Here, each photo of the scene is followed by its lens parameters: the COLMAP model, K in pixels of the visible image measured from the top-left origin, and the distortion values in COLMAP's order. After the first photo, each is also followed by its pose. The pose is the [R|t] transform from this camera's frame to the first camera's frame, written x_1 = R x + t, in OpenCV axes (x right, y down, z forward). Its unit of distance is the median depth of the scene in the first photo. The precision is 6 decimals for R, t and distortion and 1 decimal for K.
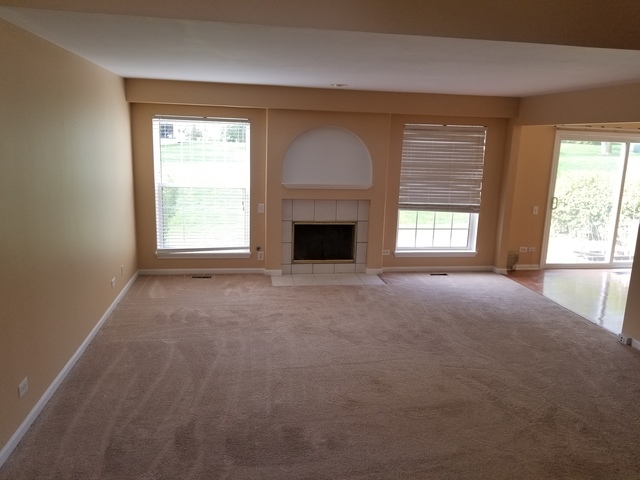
lens RADIAL K [[500.2, 0, 319.2], [0, 500.2, 237.6], [0, 0, 1]] dist [0.040009, -0.073724]
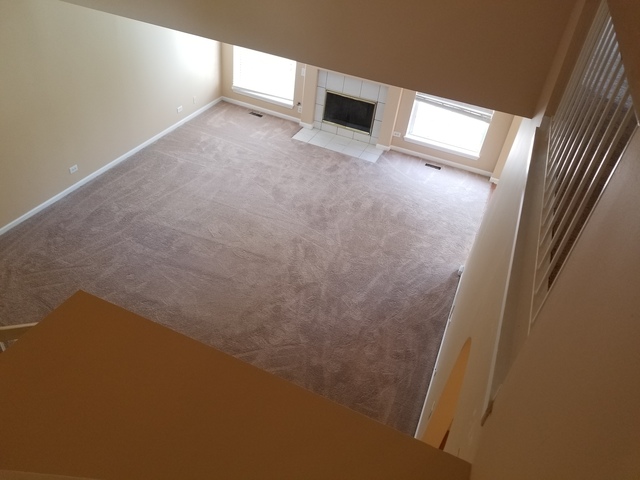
lens RADIAL K [[500.2, 0, 317.3], [0, 500.2, 244.4], [0, 0, 1]] dist [0.040009, -0.073724]
pose [[0.850051, 0.373779, -0.371083, 0.583755], [-0.183792, 0.870760, 0.456068, -0.285247], [0.493593, -0.319479, 0.808888, -0.140978]]
